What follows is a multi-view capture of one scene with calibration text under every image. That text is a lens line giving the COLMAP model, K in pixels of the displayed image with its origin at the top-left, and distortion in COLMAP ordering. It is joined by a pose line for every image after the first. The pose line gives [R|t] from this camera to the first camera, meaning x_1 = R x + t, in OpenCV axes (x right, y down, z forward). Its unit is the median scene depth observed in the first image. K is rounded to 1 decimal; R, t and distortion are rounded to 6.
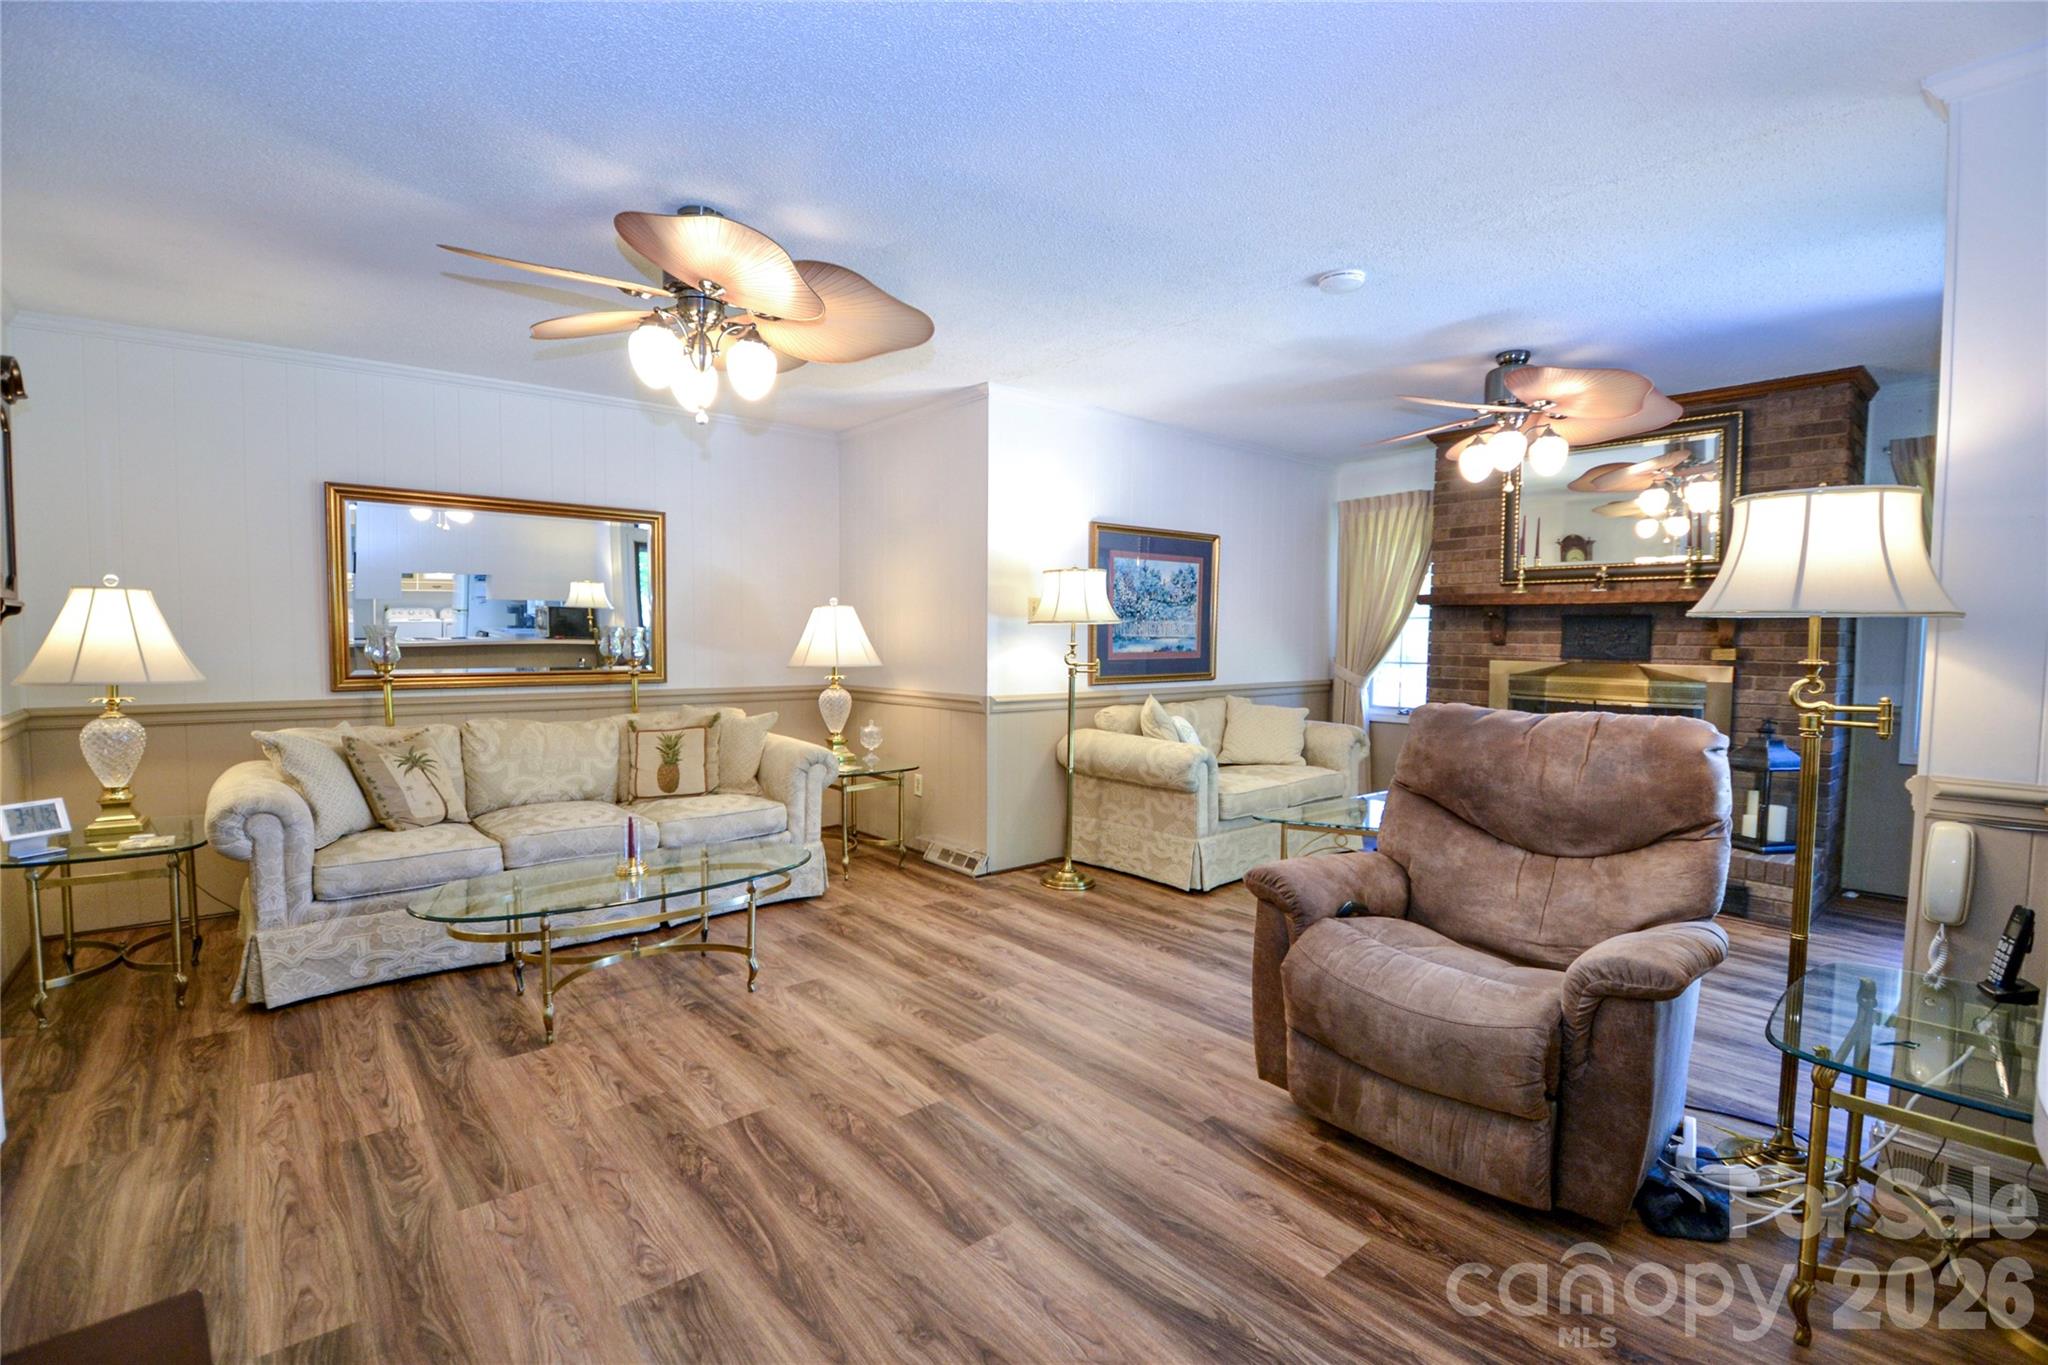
lens RADIAL K [[916.3, 0, 1015.0], [0, 916.3, 689.5], [0, 0, 1]] dist [-0.002409, -0.013208]
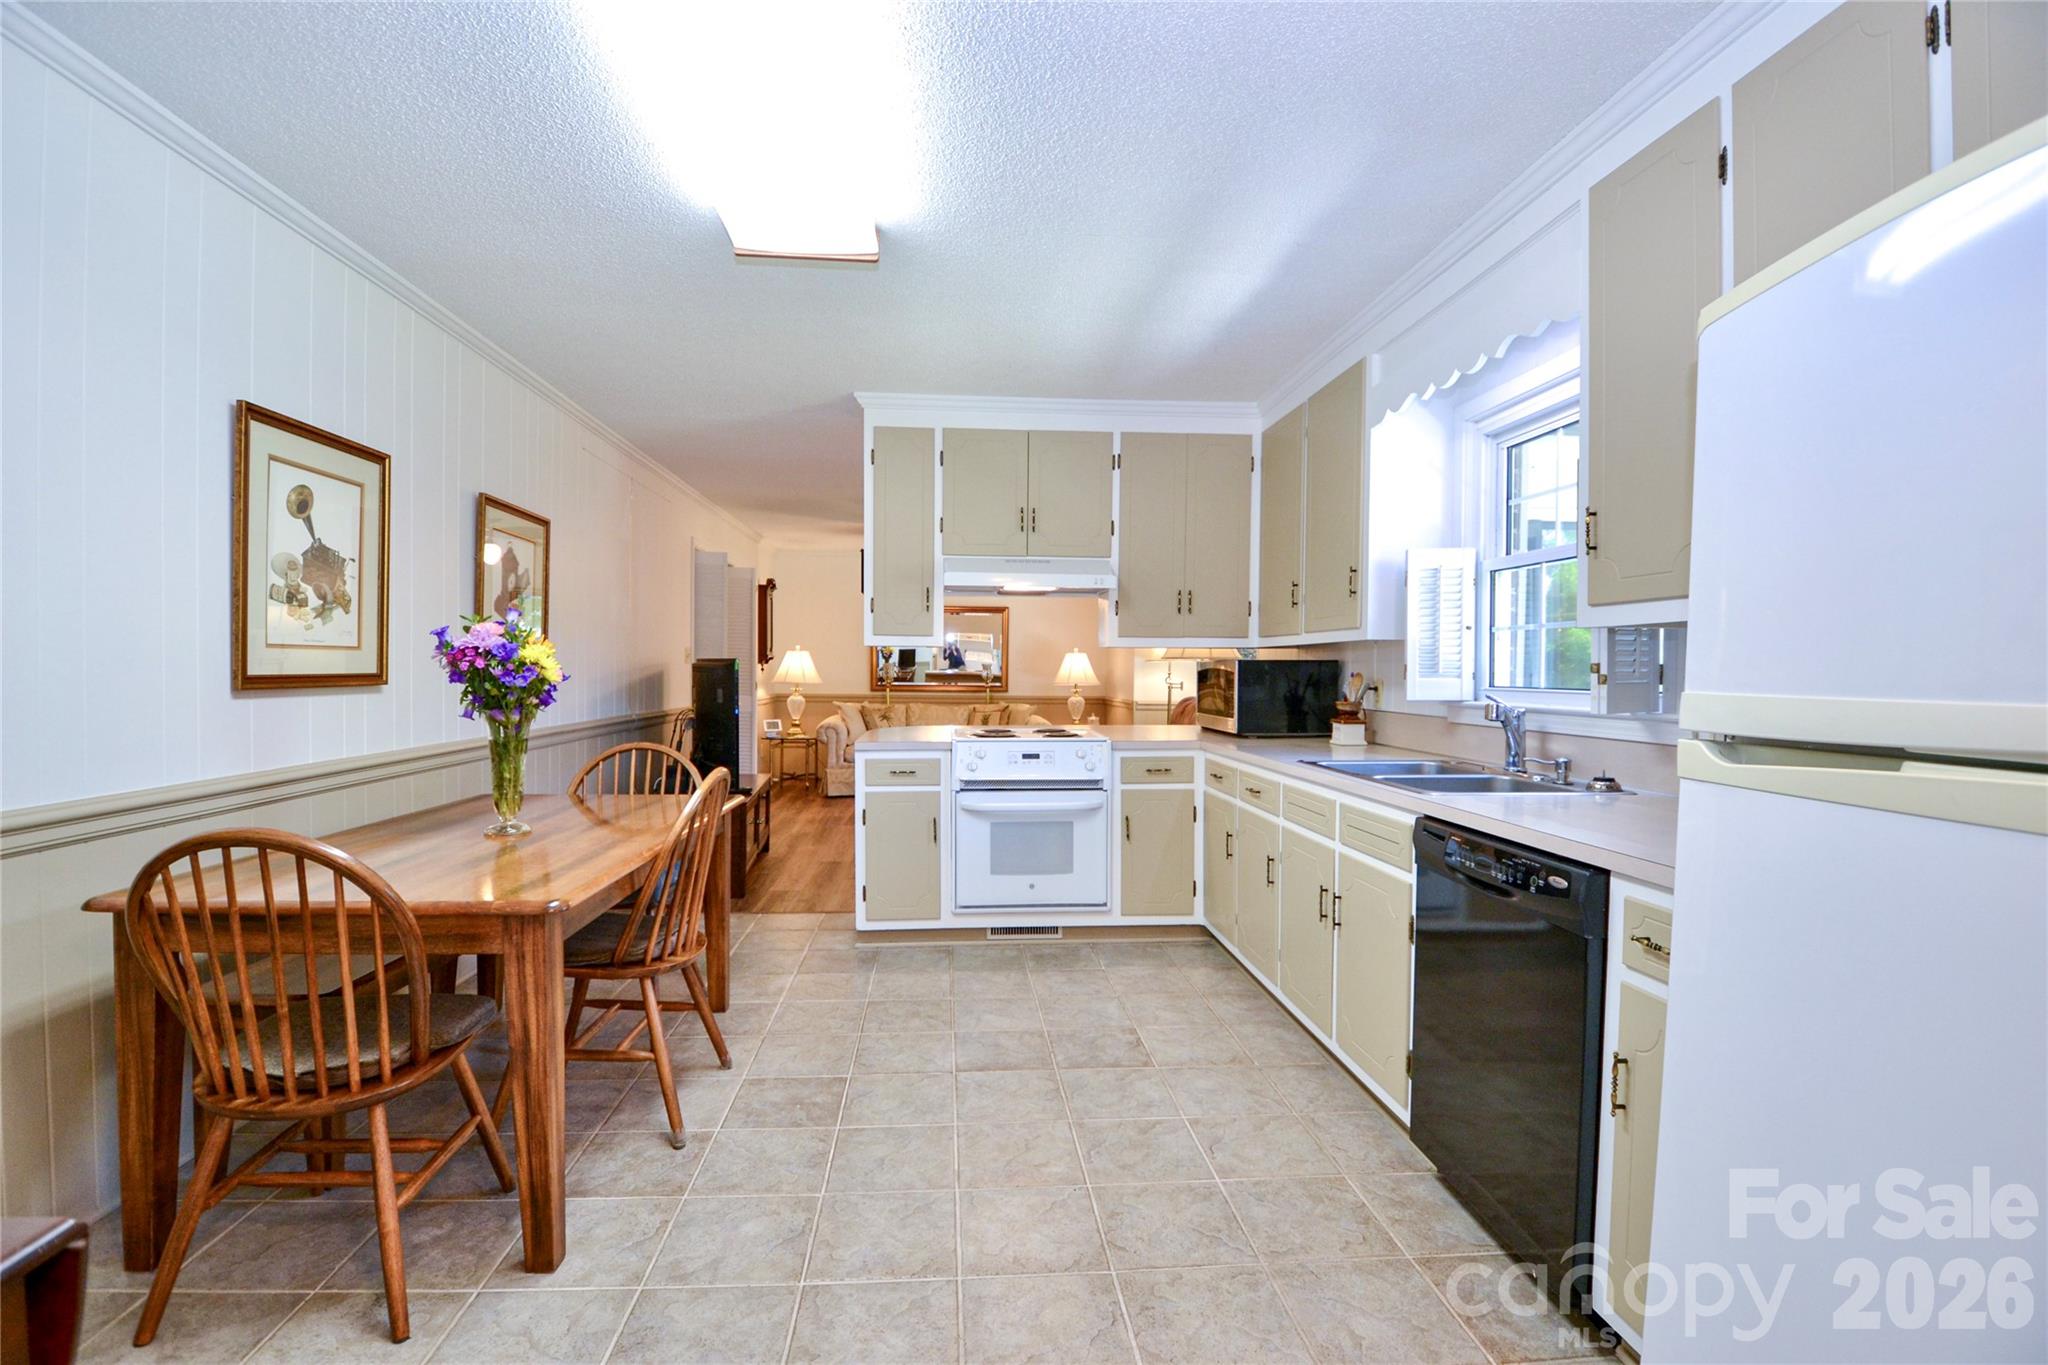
lens RADIAL K [[916.3, 0, 1011.8], [0, 916.3, 677.5], [0, 0, 1]] dist [-0.002409, -0.013208]
pose [[0.818172, 0.006202, -0.574941, 0.888389], [-0.037039, 0.998433, -0.041938, 0.051196], [0.573780, 0.055607, 0.817120, -0.715650]]
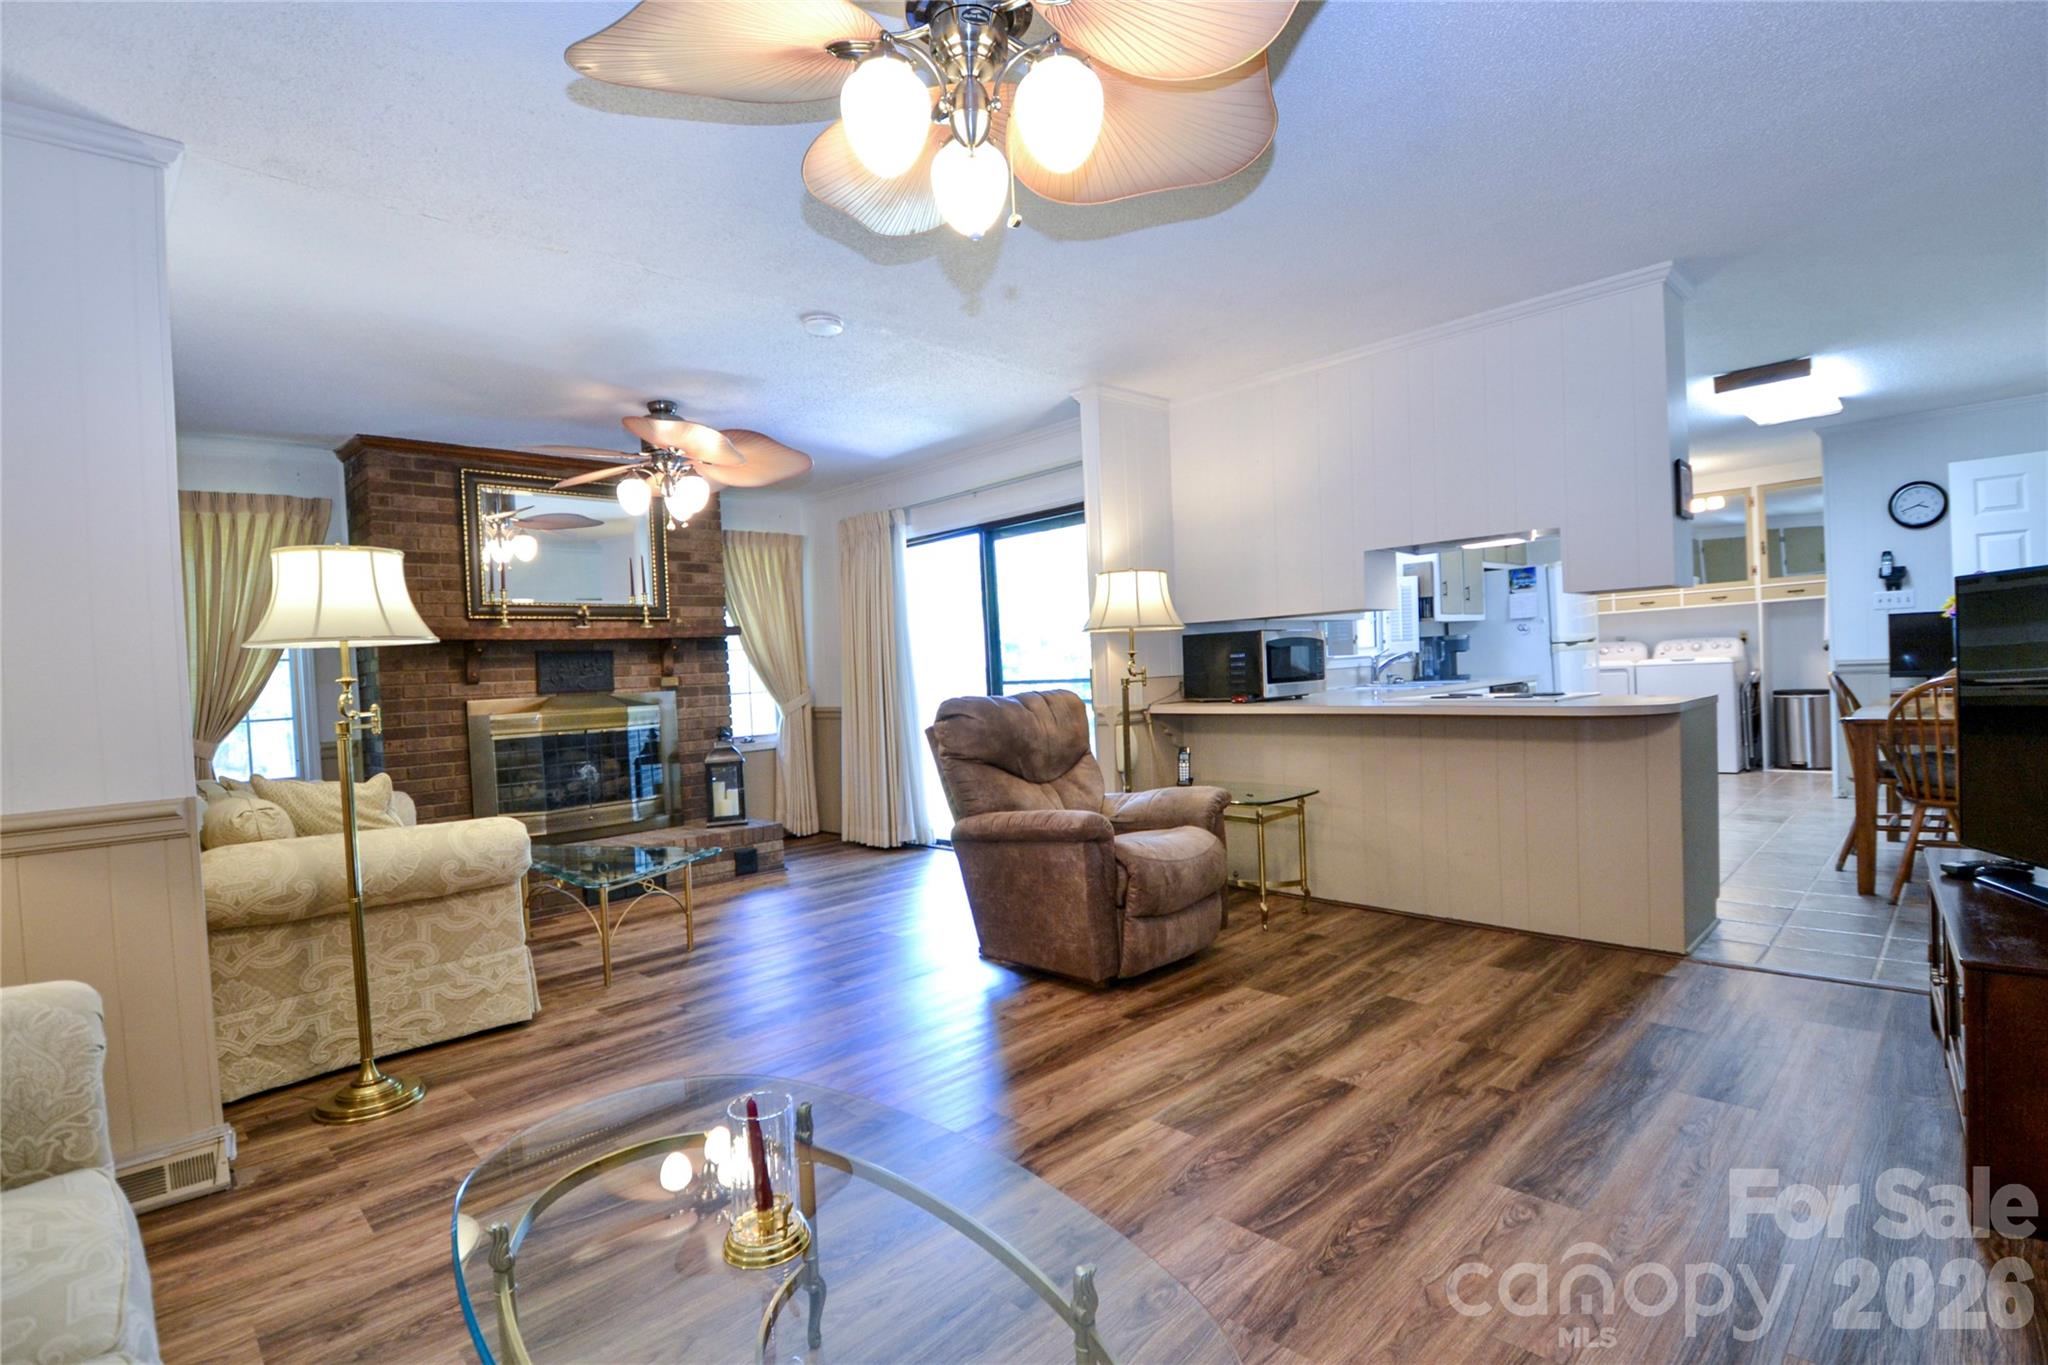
lens RADIAL K [[958.7, 0, 1017.9], [0, 958.7, 688.3], [0, 0, 1]] dist [-0.002543, -0.014840]
pose [[-0.081161, -0.021239, 0.996475, -0.557761], [0.107362, 0.993770, 0.029926, -0.017350], [-0.990902, 0.109412, -0.078375, 0.627645]]
